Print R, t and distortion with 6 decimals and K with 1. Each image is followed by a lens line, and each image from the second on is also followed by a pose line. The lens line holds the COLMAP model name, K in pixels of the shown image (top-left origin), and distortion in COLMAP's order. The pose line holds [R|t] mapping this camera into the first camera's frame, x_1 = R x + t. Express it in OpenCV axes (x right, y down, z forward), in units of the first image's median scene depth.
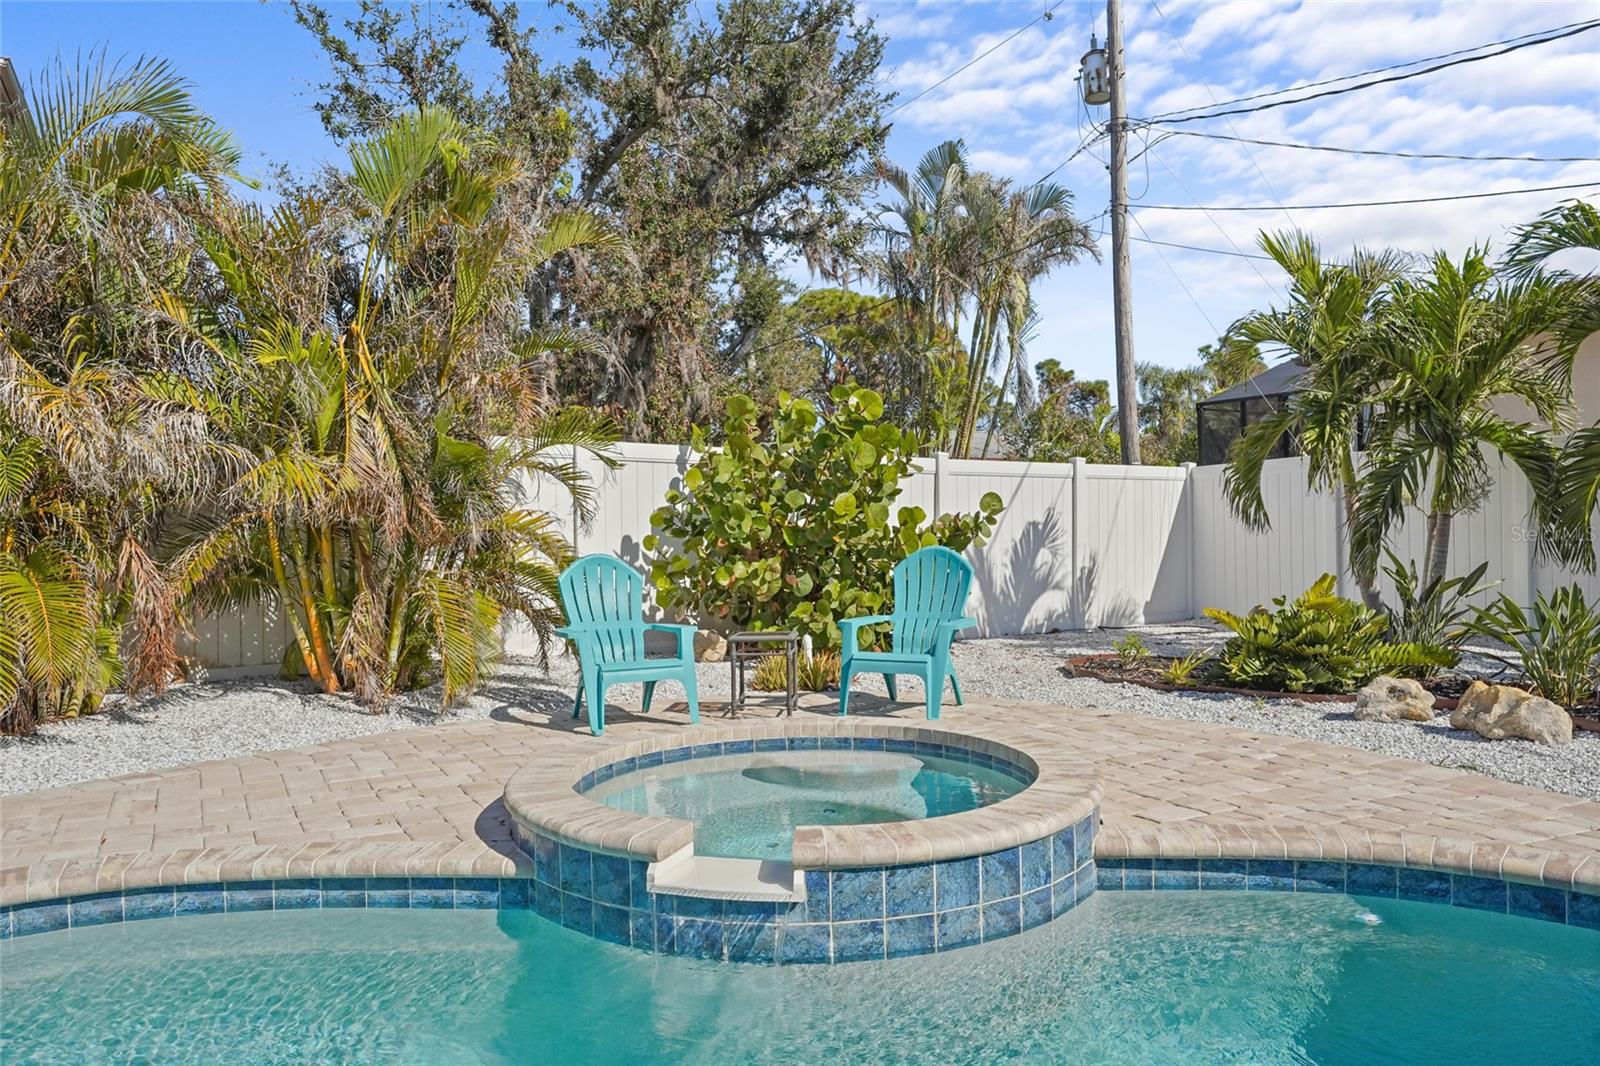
lens RADIAL K [[1126.6, 0, 800.0], [0, 1126.6, 533.0], [0, 0, 1]] dist [-0.004998, -0.002255]
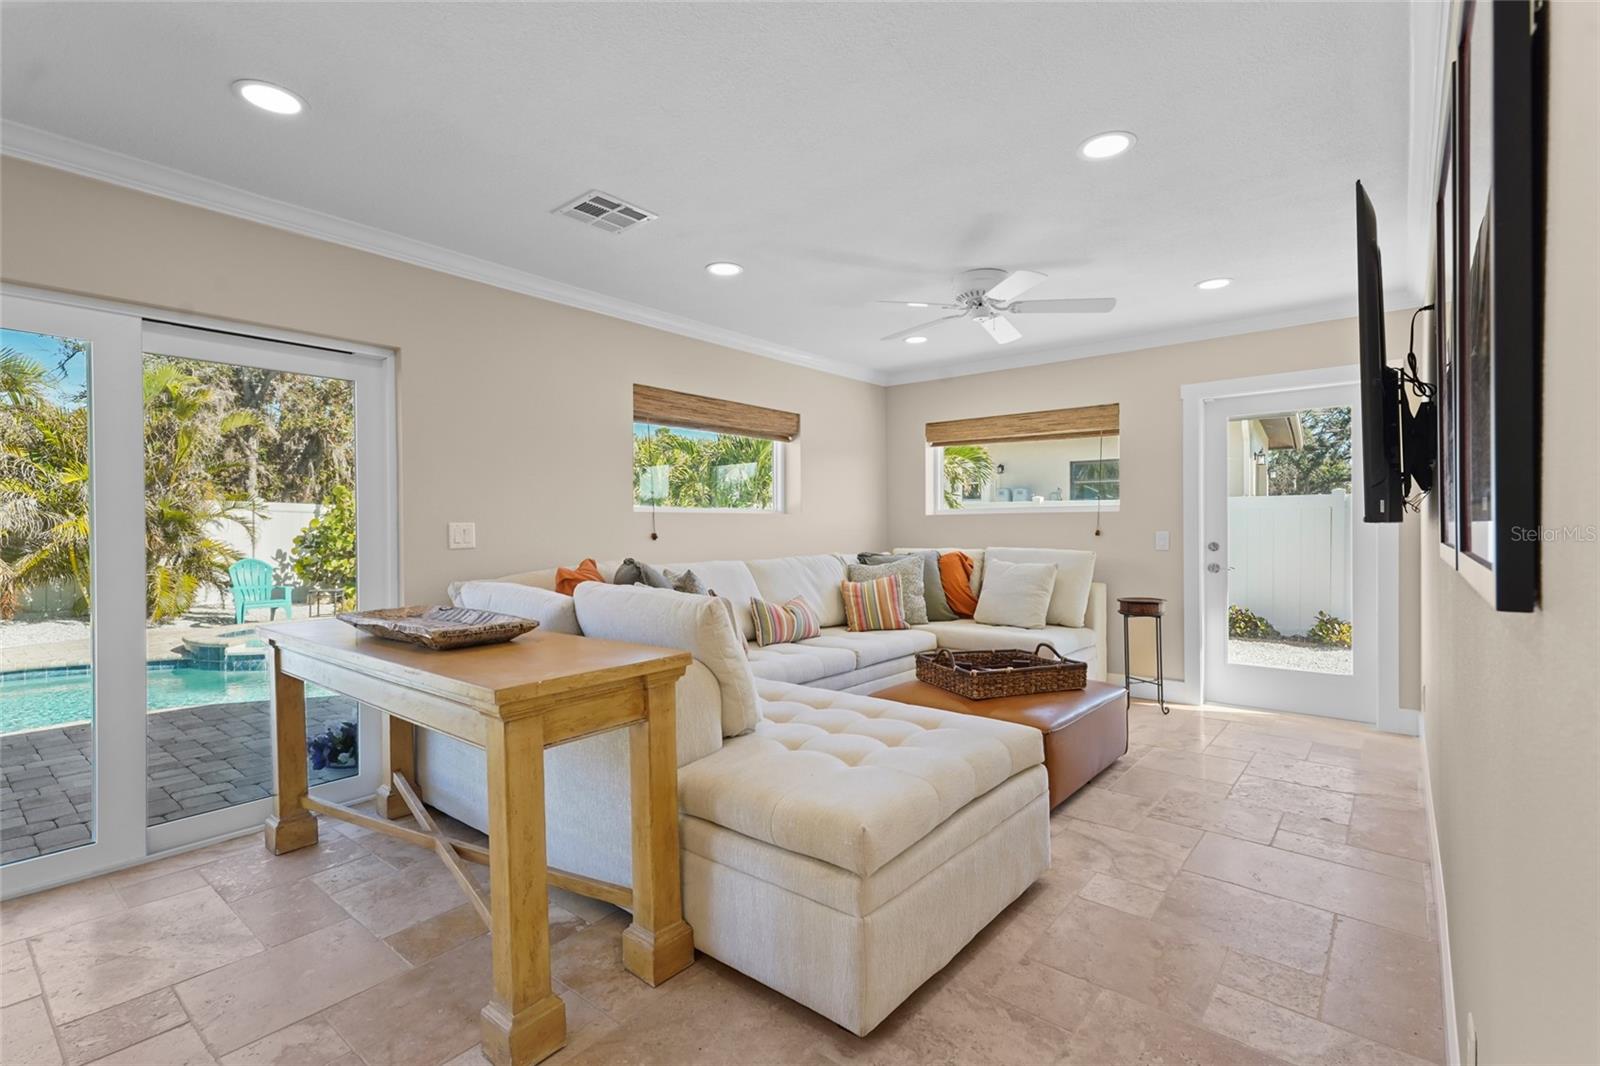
lens RADIAL K [[715.0, 0, 800.0], [0, 715.0, 533.0], [0, 0, 1]] dist [0.001130, 0.000537]
pose [[0.924444, 0.011285, 0.381152, 0.299499], [-0.009984, 0.999936, -0.005390, -0.036300], [-0.381188, 0.001177, 0.924497, -0.795346]]
